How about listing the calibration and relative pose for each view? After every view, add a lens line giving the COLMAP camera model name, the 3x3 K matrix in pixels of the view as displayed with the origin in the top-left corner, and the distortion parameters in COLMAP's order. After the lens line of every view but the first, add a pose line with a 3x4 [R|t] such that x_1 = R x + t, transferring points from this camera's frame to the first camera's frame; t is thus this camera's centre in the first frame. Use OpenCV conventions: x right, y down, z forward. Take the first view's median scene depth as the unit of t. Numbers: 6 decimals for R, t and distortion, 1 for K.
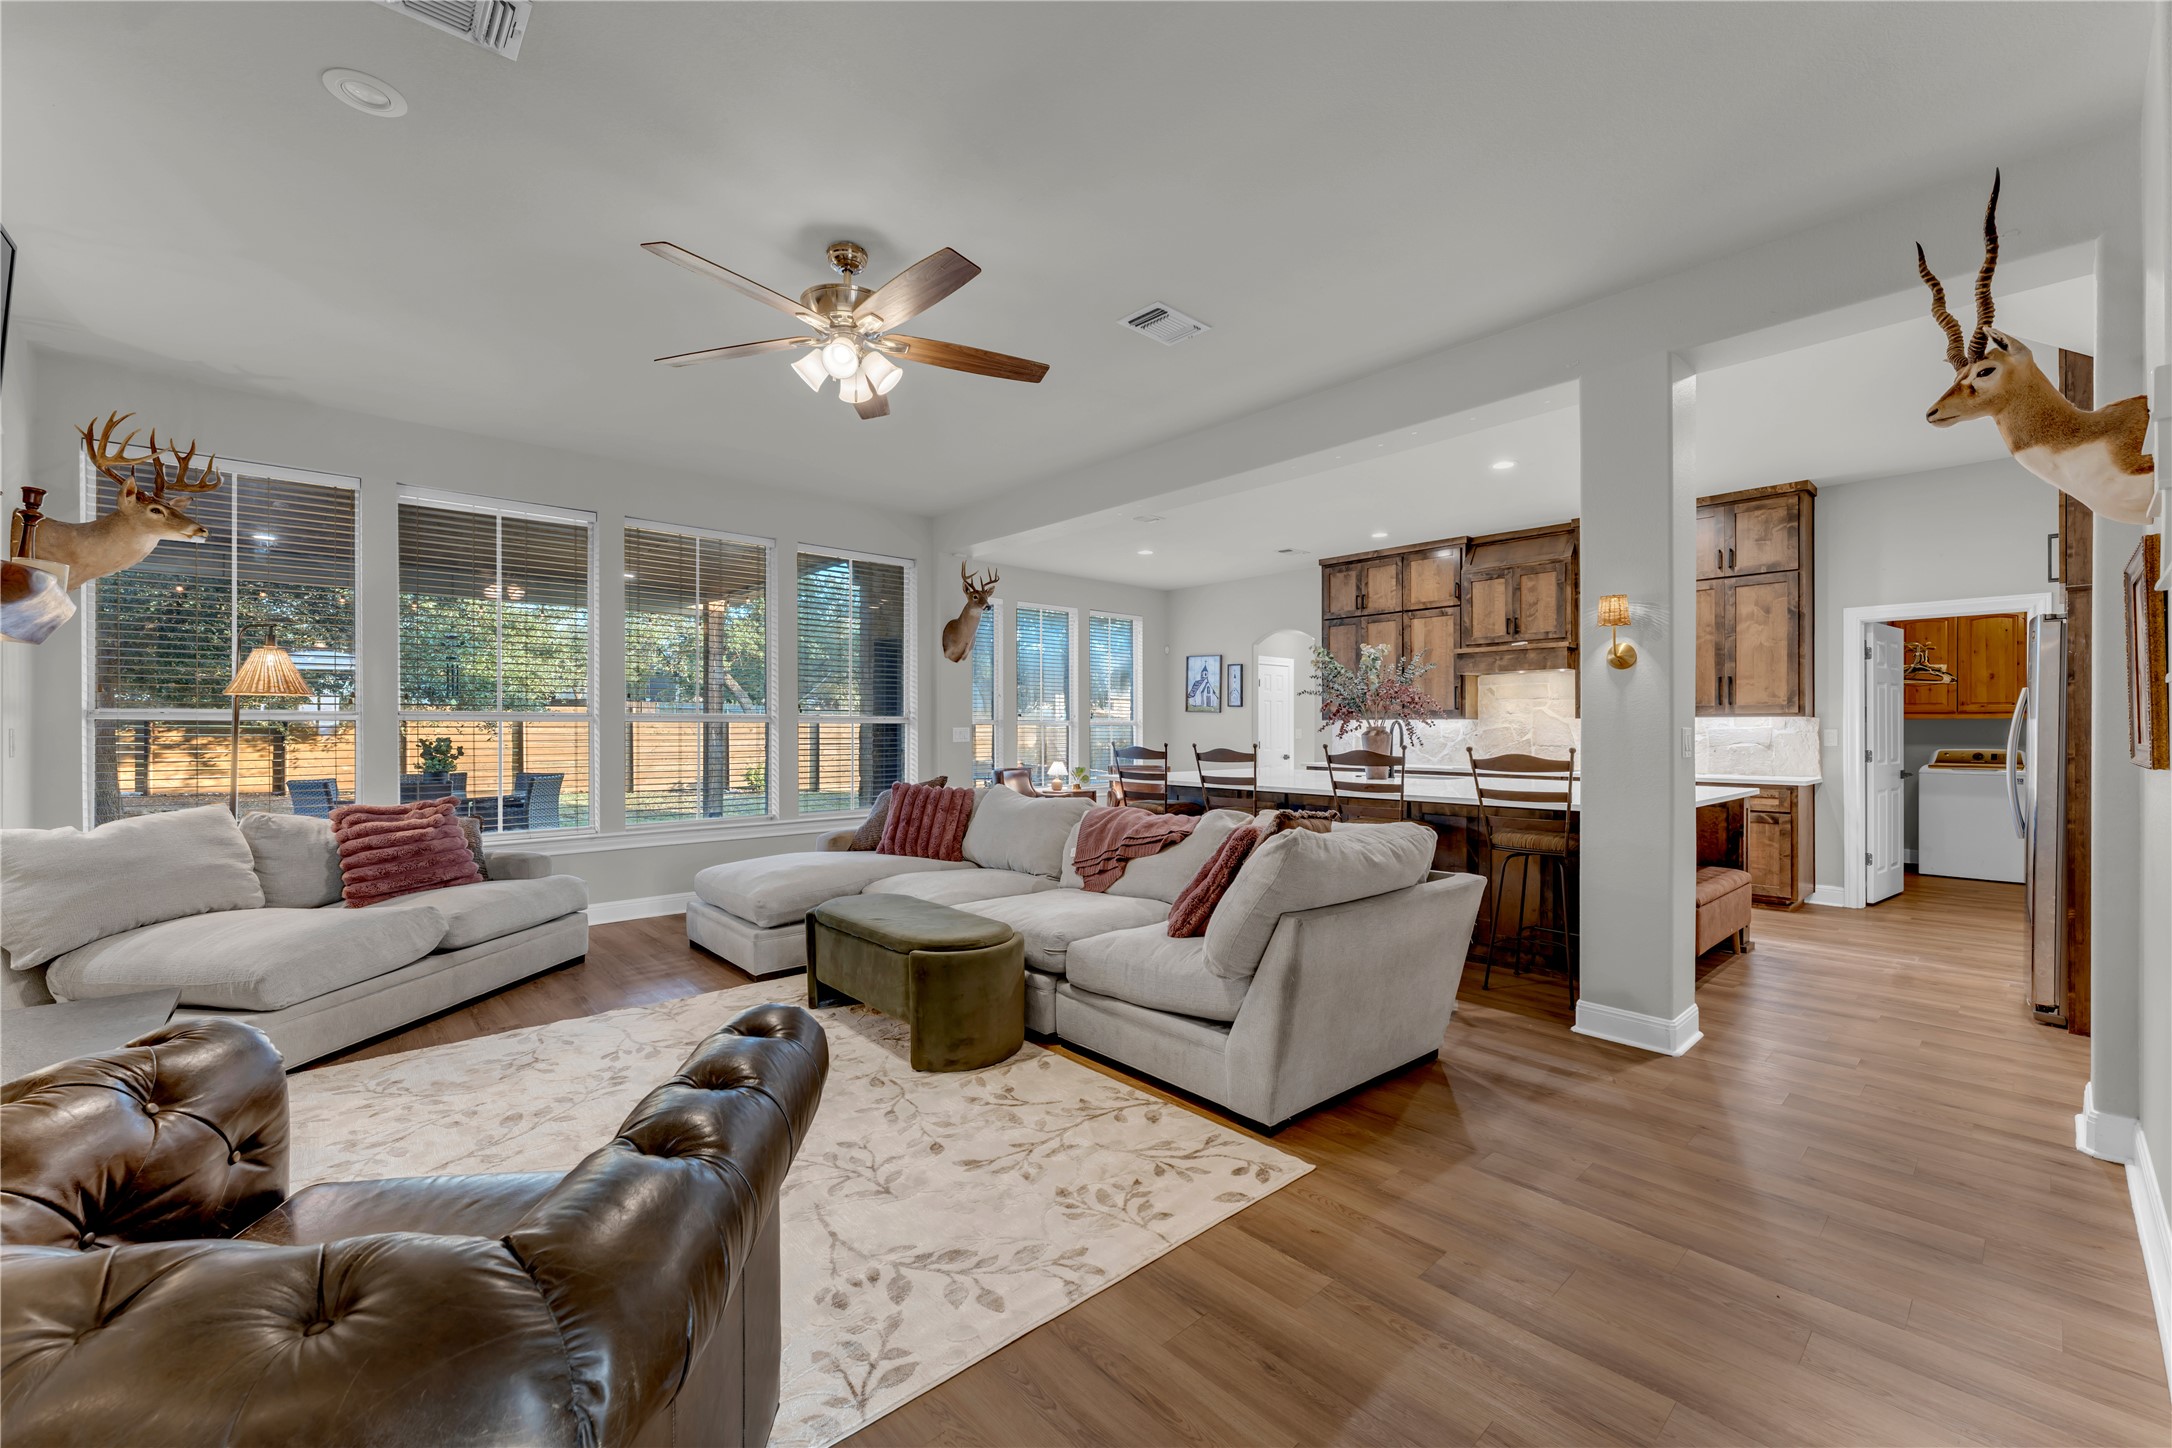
lens RADIAL K [[868.1, 0, 1083.7], [0, 868.1, 730.0], [0, 0, 1]] dist [-0.006555, 0.001480]
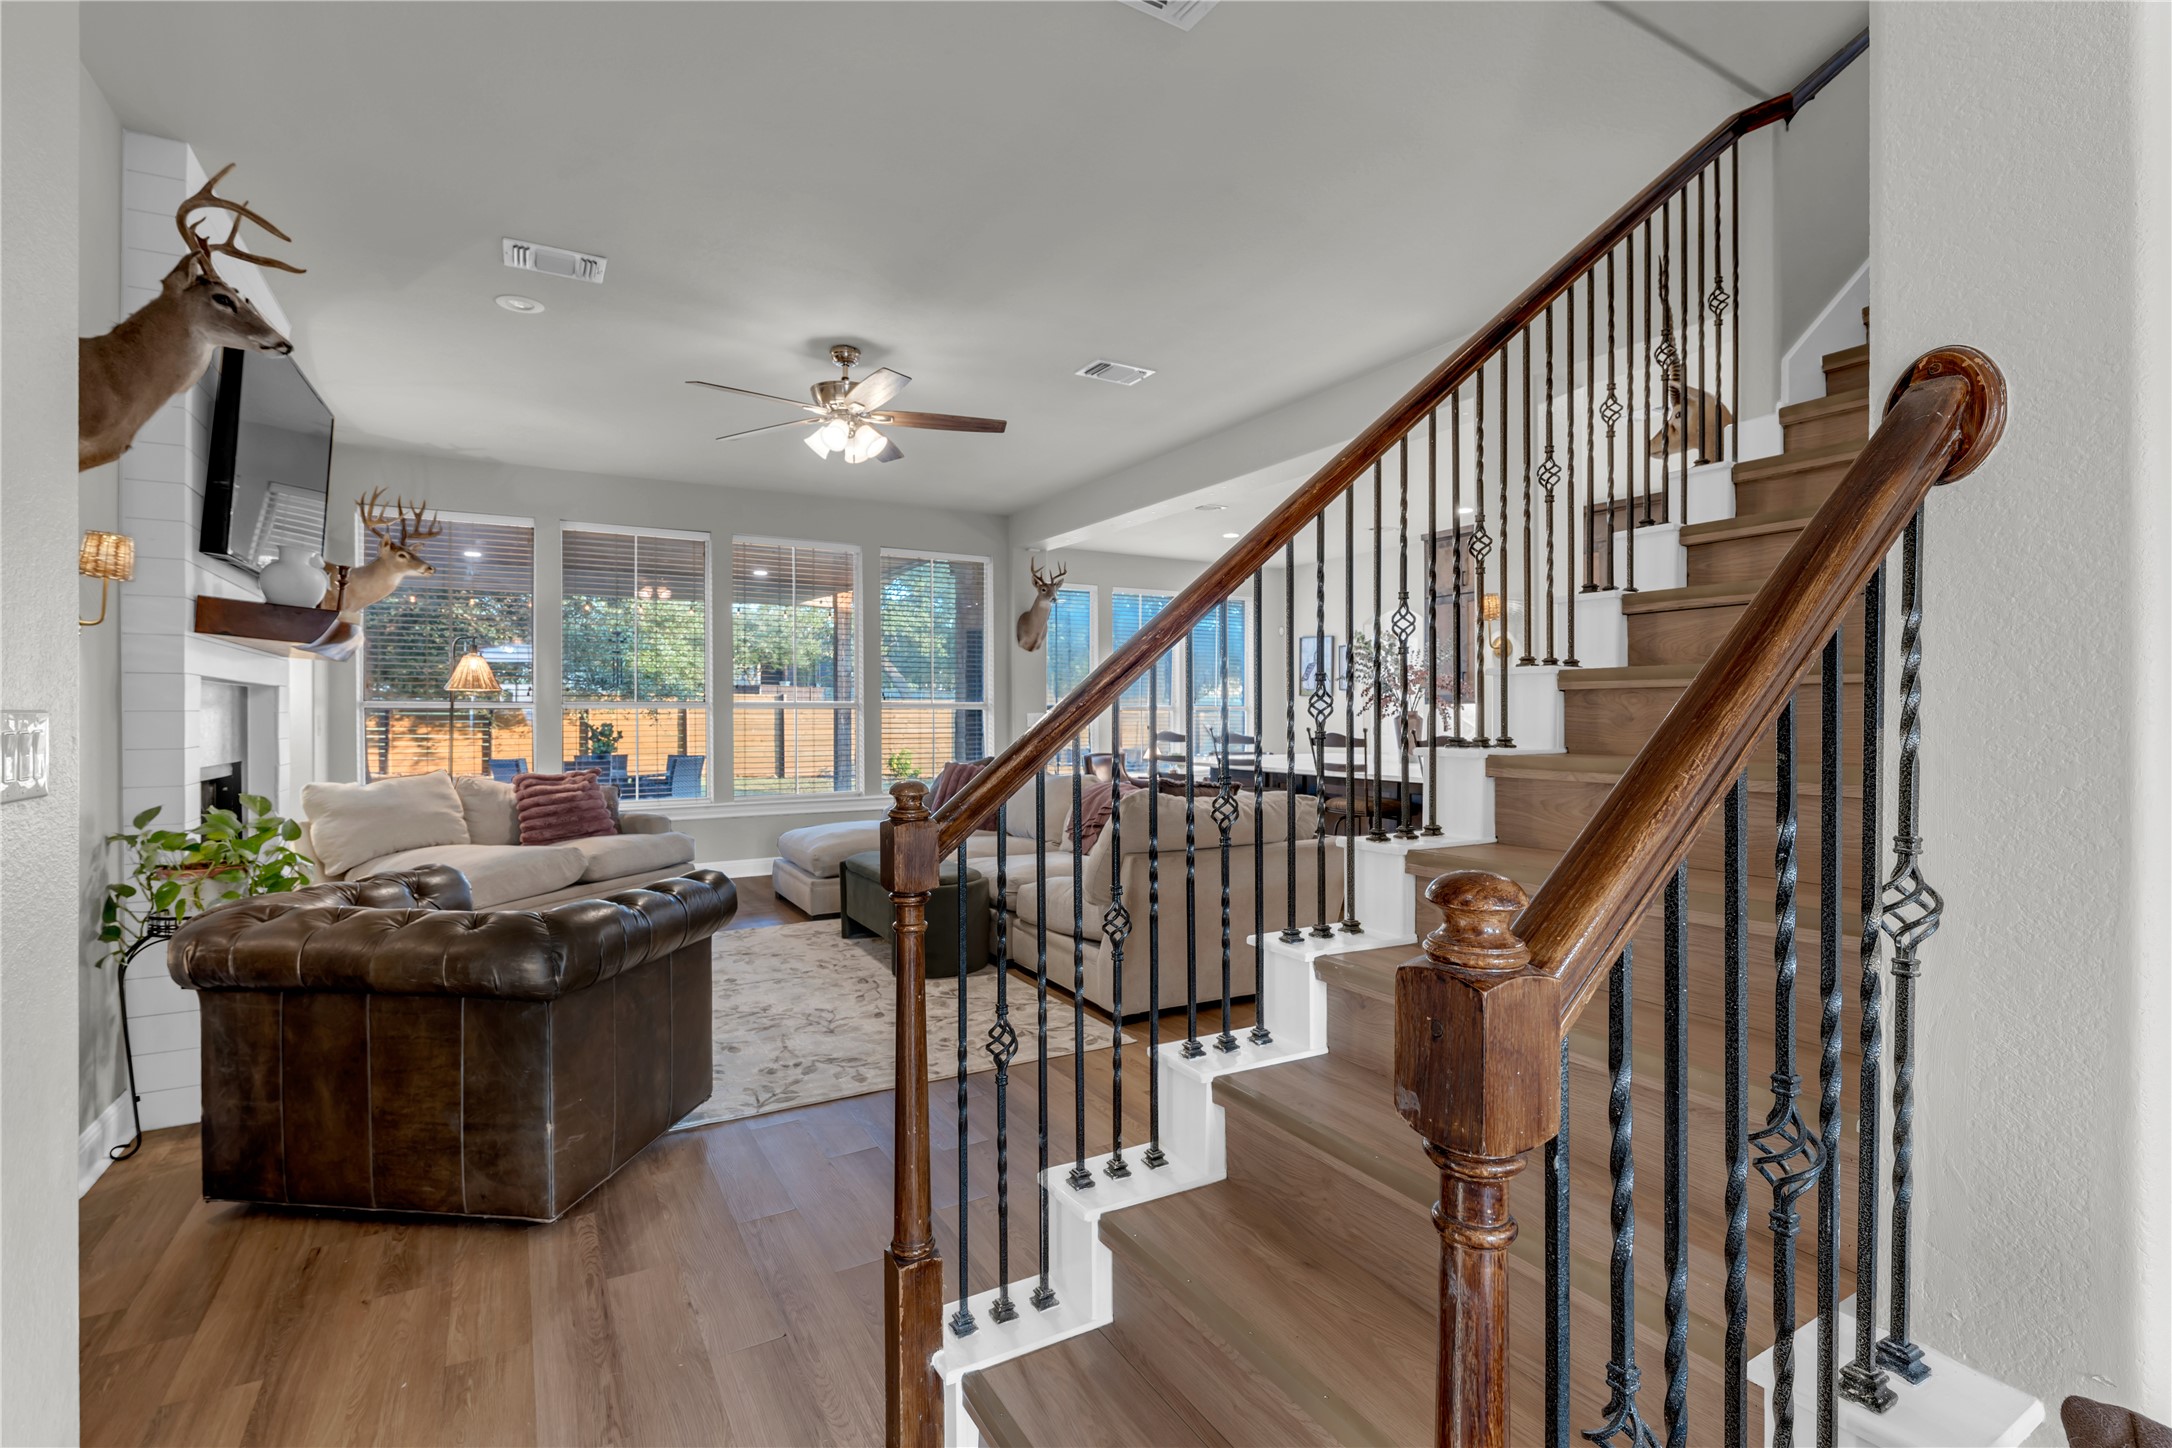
lens RADIAL K [[1014.0, 0, 1091.3], [0, 1014.0, 718.1], [0, 0, 1]] dist [-0.000090, -0.000868]
pose [[0.977124, -0.001285, -0.212667, 0.322067], [0.001681, 0.999997, 0.001683, 0.002161], [0.212664, -0.002002, 0.977123, -0.326377]]
